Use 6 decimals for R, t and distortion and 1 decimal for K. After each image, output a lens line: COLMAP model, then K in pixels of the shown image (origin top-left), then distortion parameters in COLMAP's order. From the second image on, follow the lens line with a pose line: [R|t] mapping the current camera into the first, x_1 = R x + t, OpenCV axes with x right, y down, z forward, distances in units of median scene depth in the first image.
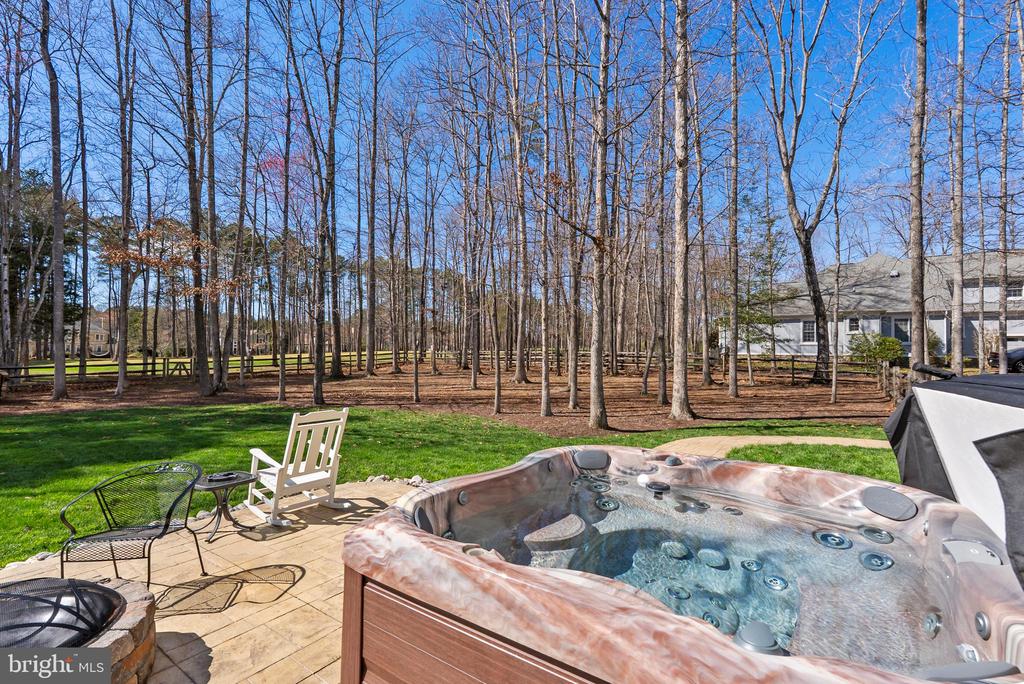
lens RADIAL K [[455.9, 0, 510.0], [0, 455.9, 340.7], [0, 0, 1]] dist [-0.004206, 0.000064]
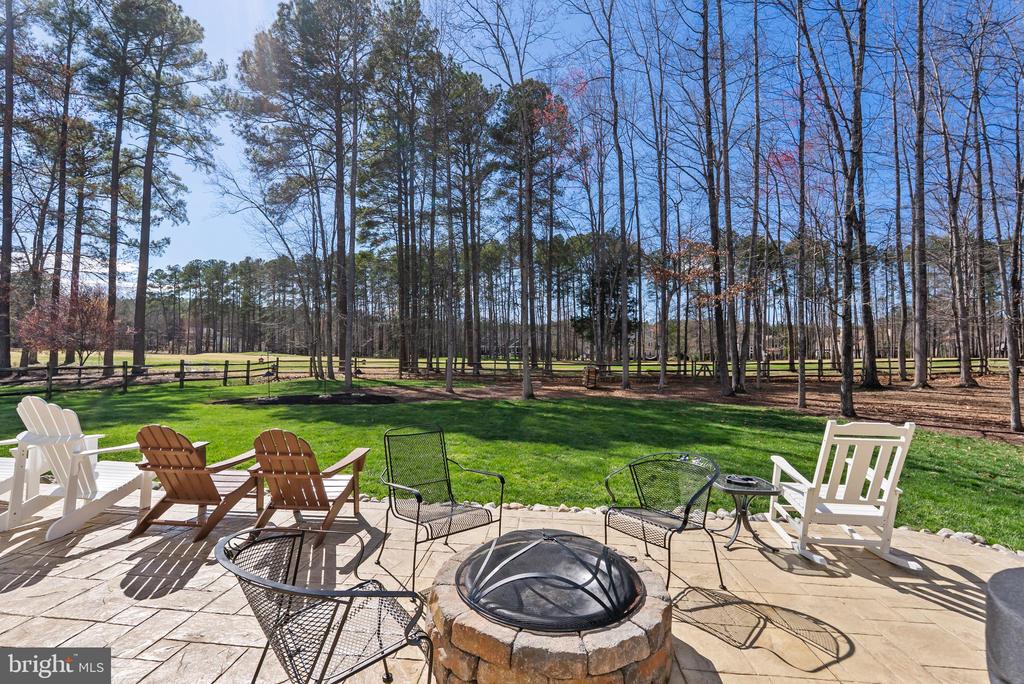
lens RADIAL K [[447.9, 0, 515.2], [0, 447.9, 340.6], [0, 0, 1]] dist [-0.003974, -0.000282]
pose [[0.515672, -0.020532, -0.856540, -0.030816], [0.008506, 0.999786, -0.018844, 0.010856], [0.856744, 0.002432, 0.515737, 0.049785]]
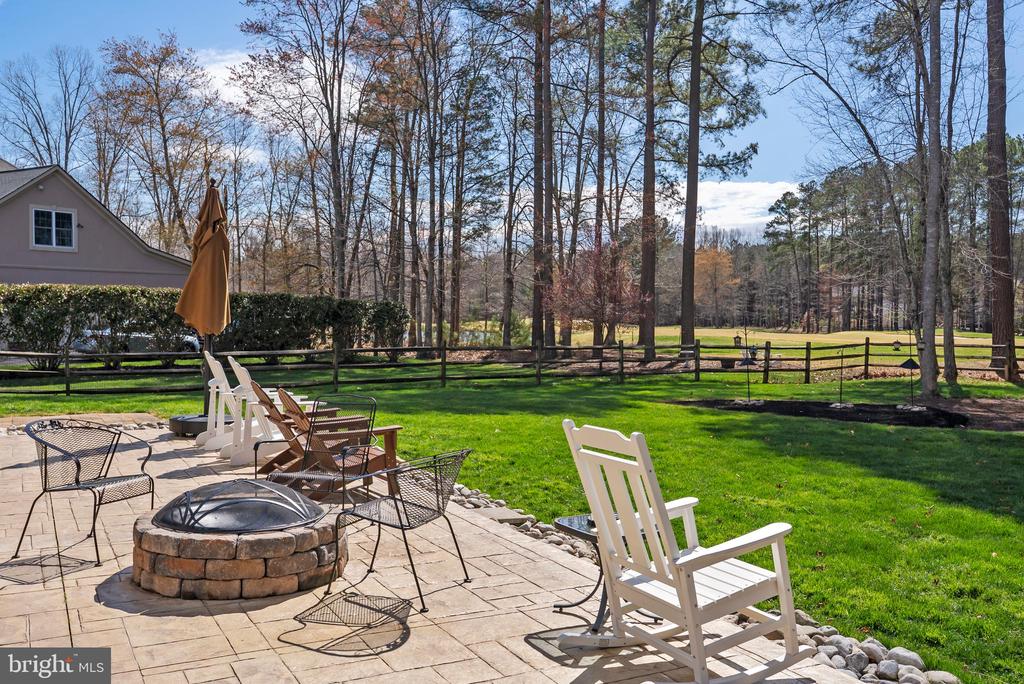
lens RADIAL K [[915.2, 0, 513.8], [0, 915.2, 367.8], [0, 0, 1]] dist [0.006346, 0.000500]
pose [[-0.439908, 0.038609, -0.897212, 0.132603], [0.012272, 0.999241, 0.036983, 0.021761], [0.897959, 0.005259, -0.440048, 0.439152]]
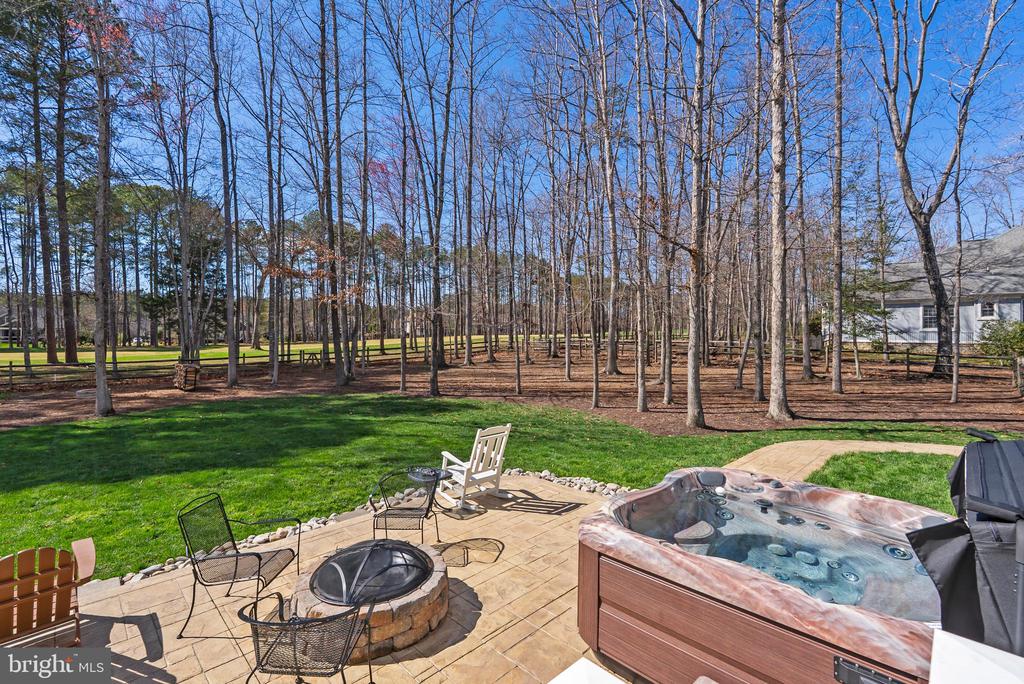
lens RADIAL K [[453.4, 0, 510.0], [0, 453.4, 326.1], [0, 0, 1]] dist [-0.002843, 0.000075]
pose [[0.984658, -0.009262, -0.174250, -0.042998], [0.011144, 0.999890, 0.009824, -0.053638], [0.174140, -0.011615, 0.984652, -0.109118]]
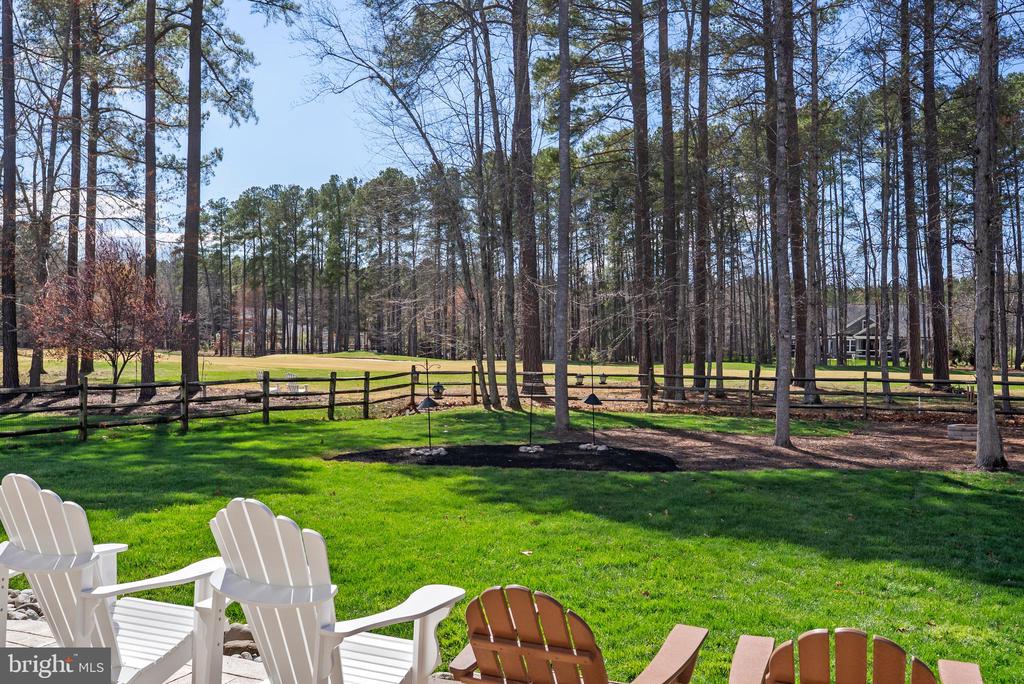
lens RADIAL K [[935.5, 0, 512.0], [0, 935.5, 342.0], [0, 0, 1]] dist [0.008392, 0.003386]
pose [[0.194597, -0.007728, -0.980853, -0.142756], [0.014420, 0.999883, -0.005017, -0.002471], [0.980777, -0.013167, 0.194686, -0.036293]]
